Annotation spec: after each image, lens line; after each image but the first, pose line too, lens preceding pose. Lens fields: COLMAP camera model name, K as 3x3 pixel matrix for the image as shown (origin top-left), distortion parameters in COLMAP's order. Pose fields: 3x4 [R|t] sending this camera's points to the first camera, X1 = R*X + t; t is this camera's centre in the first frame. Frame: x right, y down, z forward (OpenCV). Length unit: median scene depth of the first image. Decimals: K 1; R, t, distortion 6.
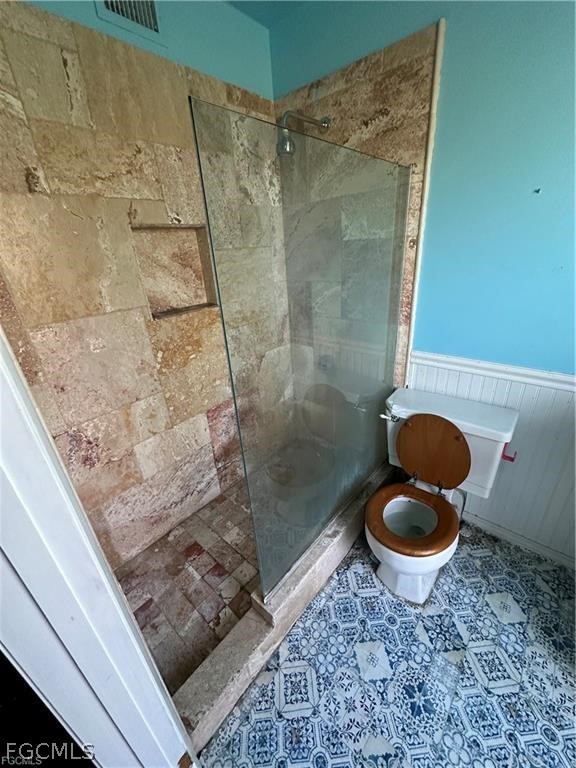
lens RADIAL K [[305.3, 0, 288.5], [0, 305.3, 383.4], [0, 0, 1]] dist [-0.005819, 0.001496]
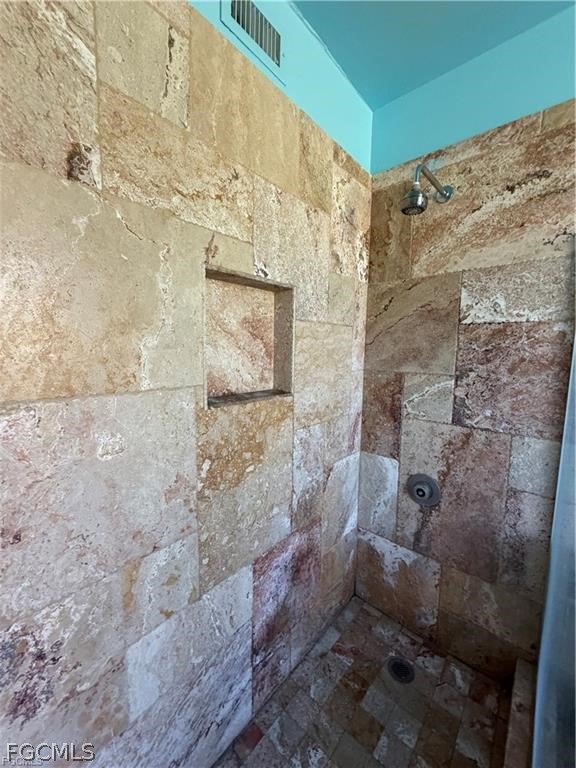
lens RADIAL K [[310.7, 0, 289.2], [0, 310.7, 383.0], [0, 0, 1]] dist [-0.001188, 0.000358]
pose [[0.997192, 0.073748, 0.013029, -0.288378], [-0.066294, 0.950201, -0.304506, -0.076338], [-0.034837, 0.302787, 0.952421, 0.378947]]
